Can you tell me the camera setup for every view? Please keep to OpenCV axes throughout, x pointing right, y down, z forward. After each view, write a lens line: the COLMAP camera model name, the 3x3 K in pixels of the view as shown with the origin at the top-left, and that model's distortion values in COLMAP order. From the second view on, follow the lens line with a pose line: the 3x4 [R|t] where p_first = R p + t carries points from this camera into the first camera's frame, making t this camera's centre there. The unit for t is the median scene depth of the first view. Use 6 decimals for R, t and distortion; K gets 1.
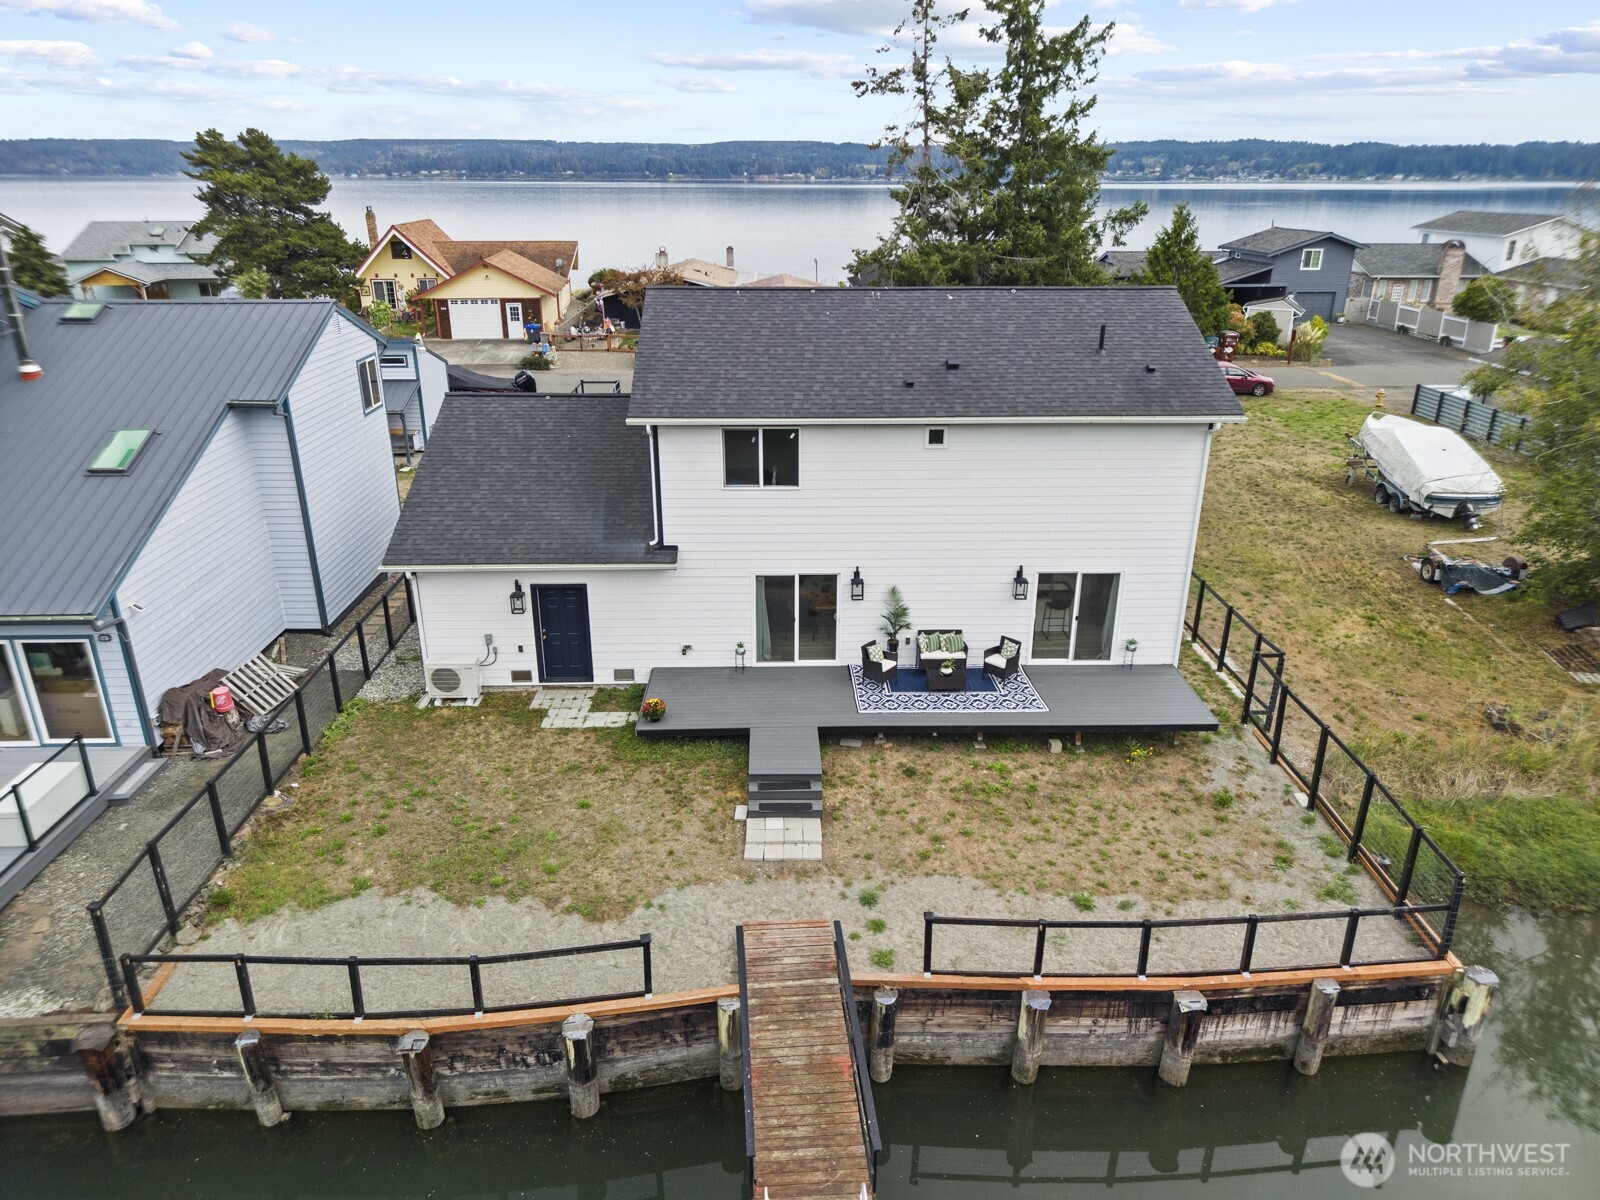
lens RADIAL K [[1064.0, 0, 800.0], [0, 1064.0, 600.0], [0, 0, 1]] dist [0.039222, -0.030221]
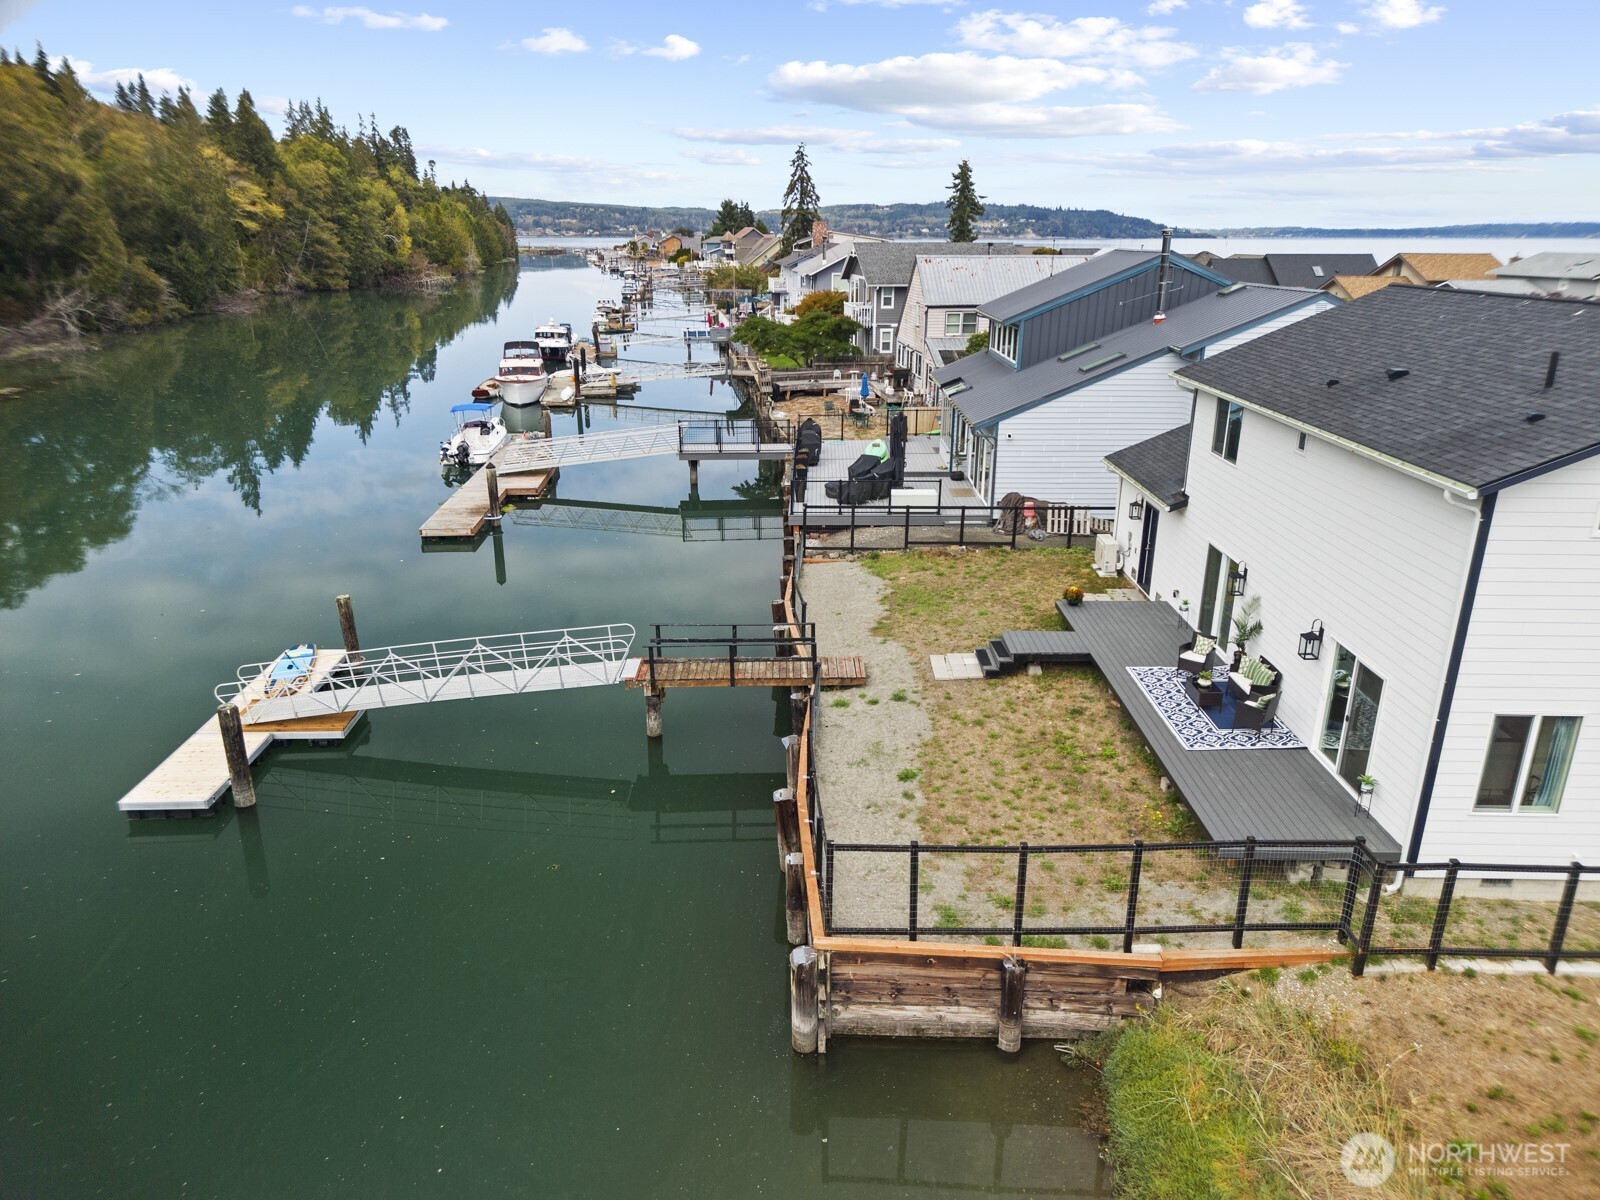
lens RADIAL K [[1064.0, 0, 800.0], [0, 1064.0, 600.0], [0, 0, 1]] dist [0.039222, -0.030221]
pose [[-0.039459, 0.319846, -0.946648, 1.046623], [-0.373308, 0.874067, 0.310883, -0.160364], [0.926868, 0.365659, 0.084912, 0.584033]]
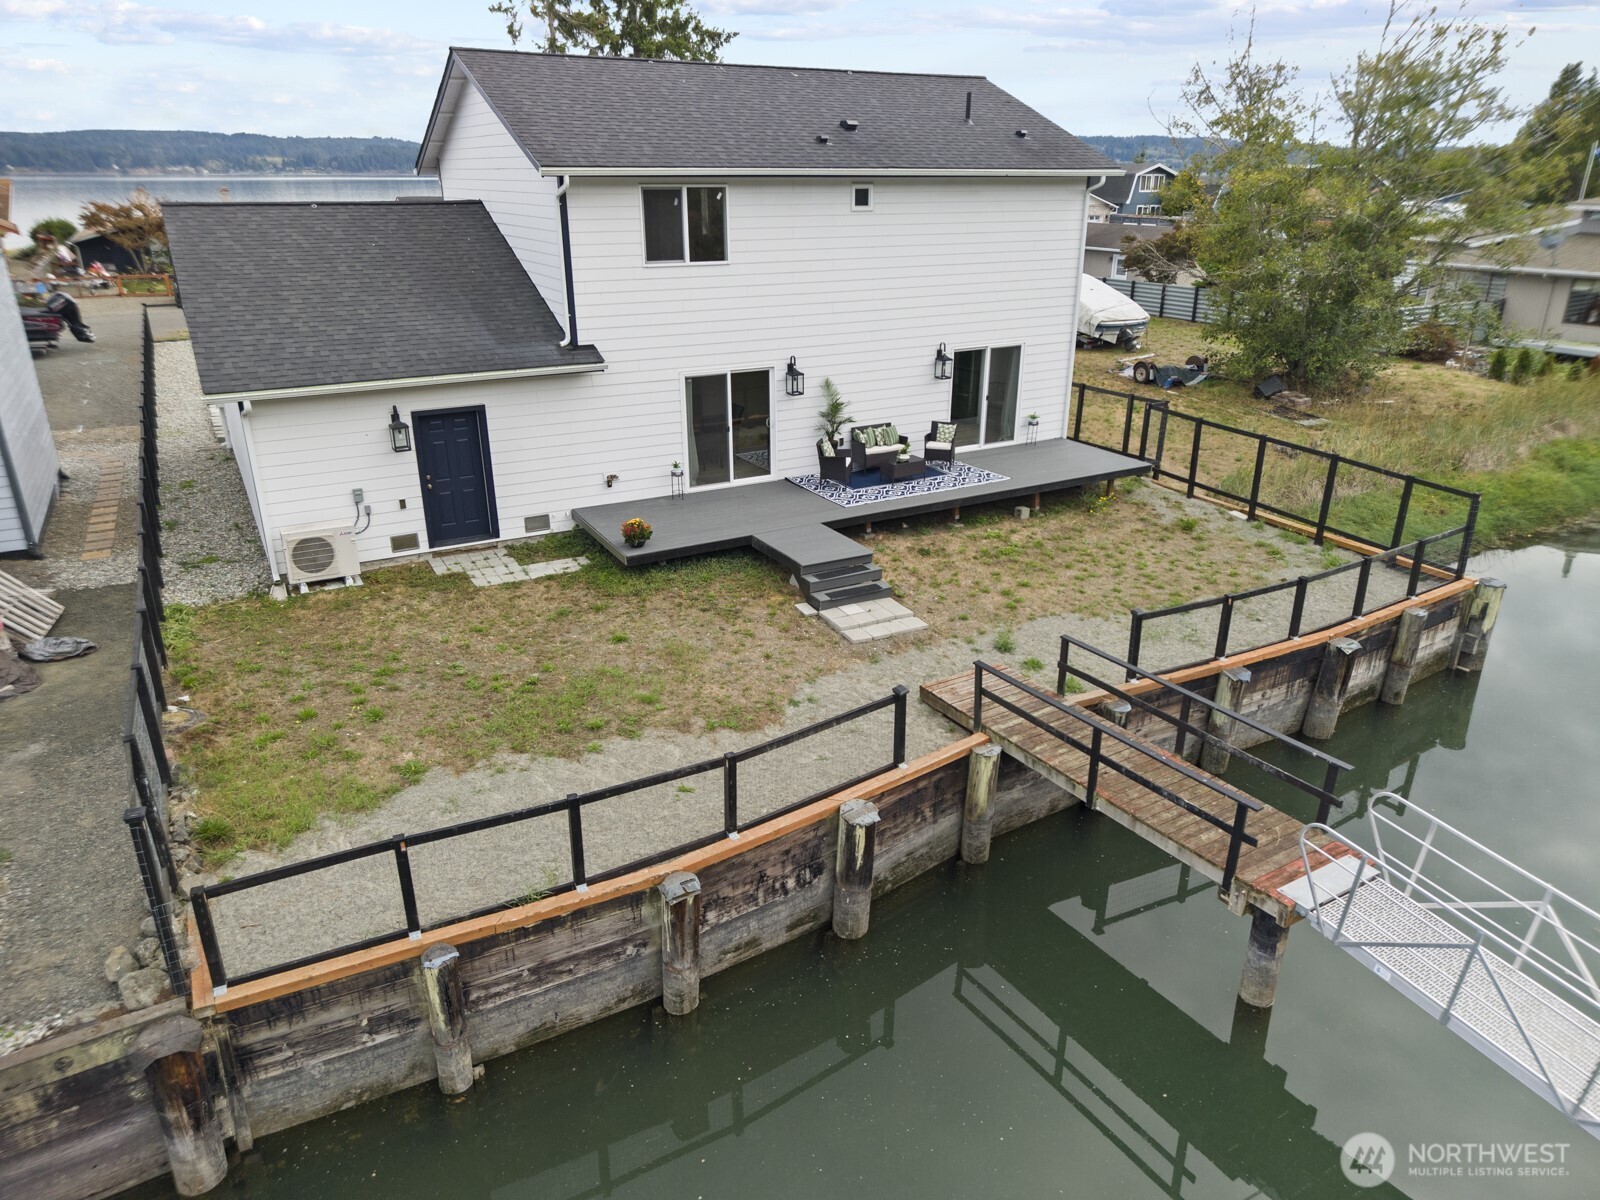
lens RADIAL K [[1061.4, 0, 808.8], [0, 1061.4, 602.3], [0, 0, 1]] dist [0.068365, -0.082680]
pose [[0.883356, -0.177746, 0.433692, -0.373581], [0.174280, 0.983520, 0.048111, 0.136901], [-0.435097, 0.033084, 0.899776, 0.208625]]
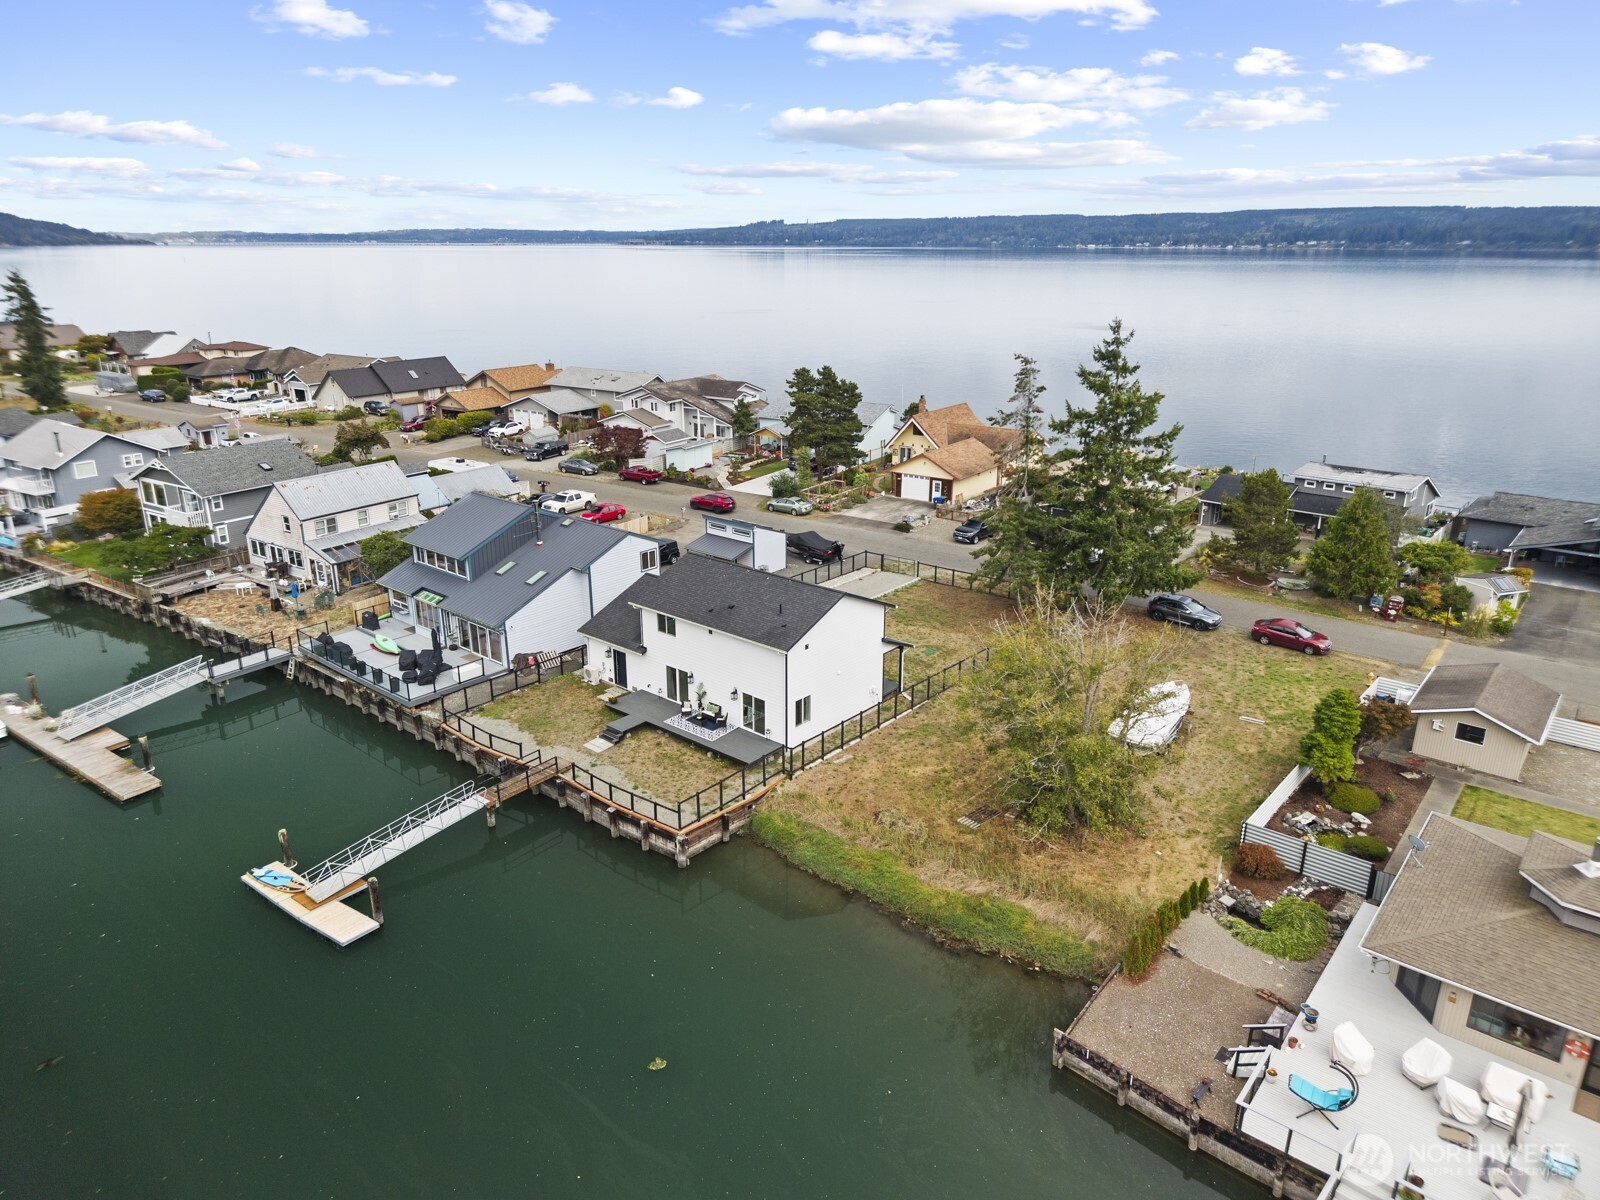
lens RADIAL K [[1061.4, 0, 808.8], [0, 1061.4, 602.3], [0, 0, 1]] dist [0.068365, -0.082680]
pose [[0.743772, 0.211979, -0.633931, 2.021847], [-0.245429, 0.968746, 0.035983, -0.386867], [0.621746, 0.128822, 0.772552, -0.943890]]
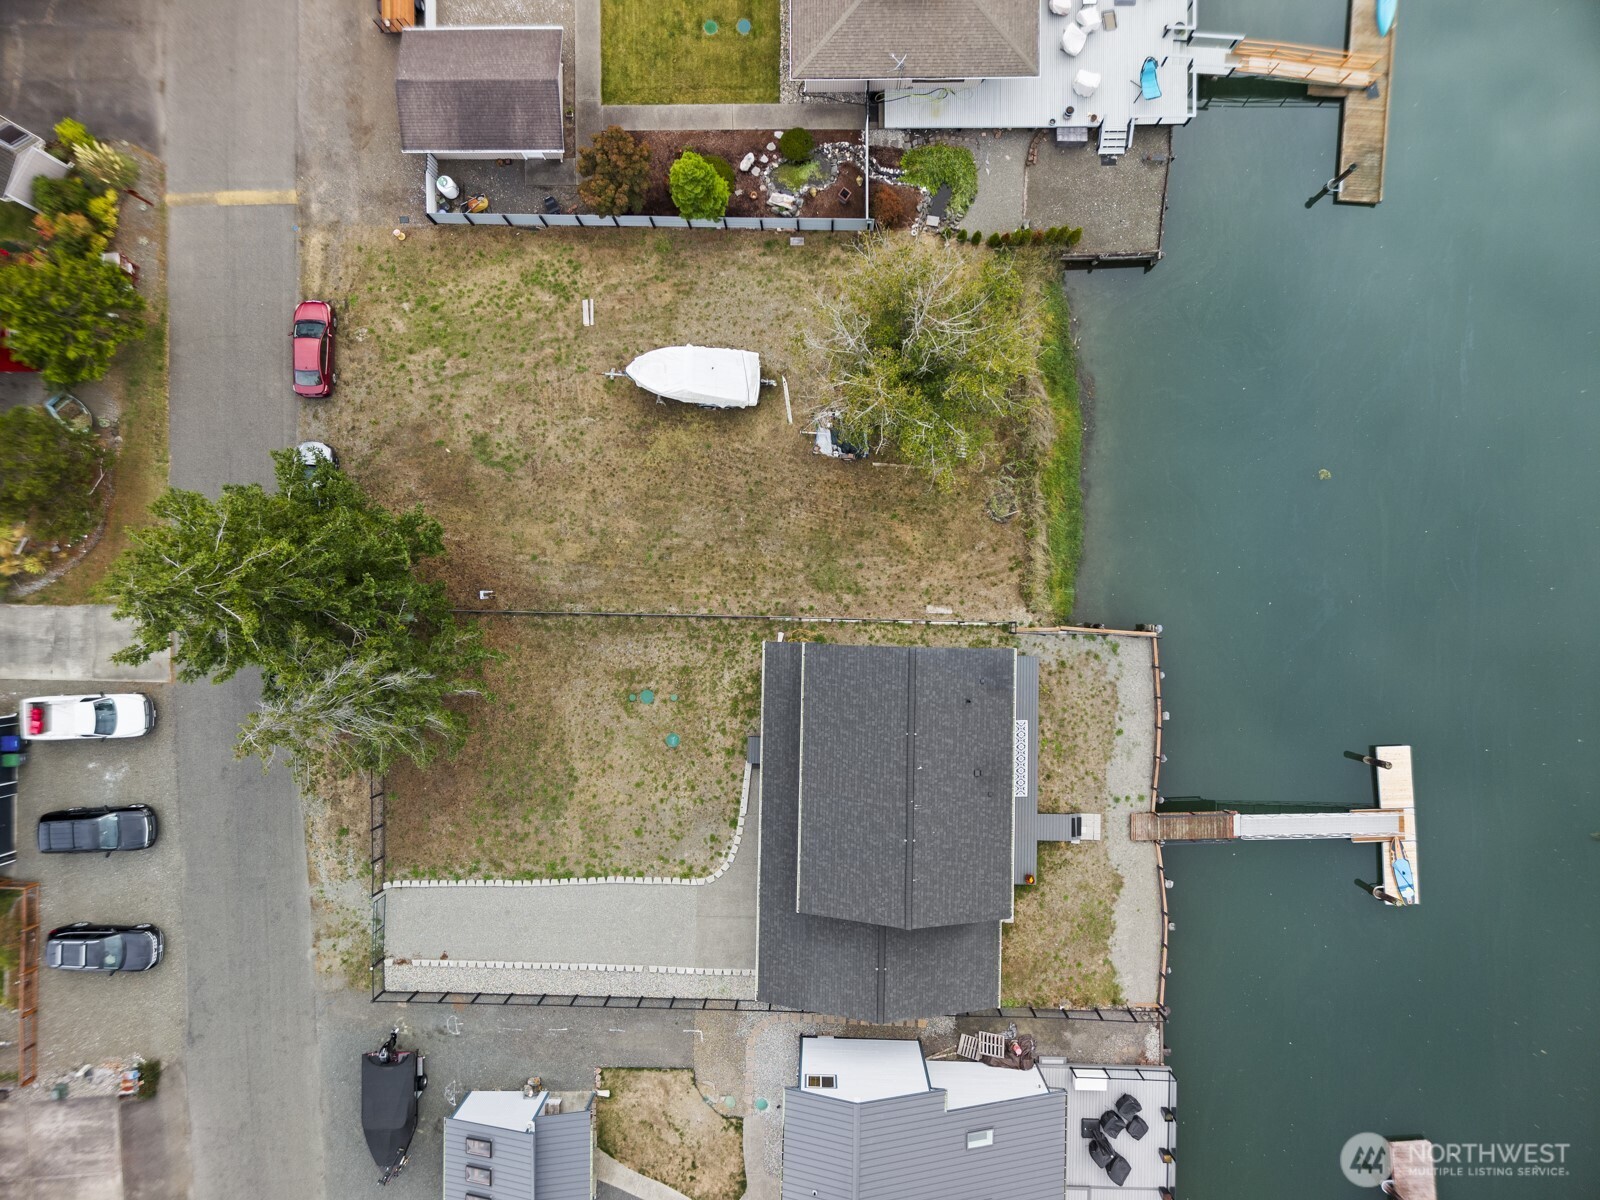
lens RADIAL K [[1061.4, 0, 808.8], [0, 1061.4, 602.3], [0, 0, 1]] dist [0.068365, -0.082680]
pose [[0.044423, -0.999008, 0.003125, 0.481706], [0.384968, 0.020004, 0.922713, -2.416718], [-0.921860, -0.039787, 0.385474, 0.517760]]
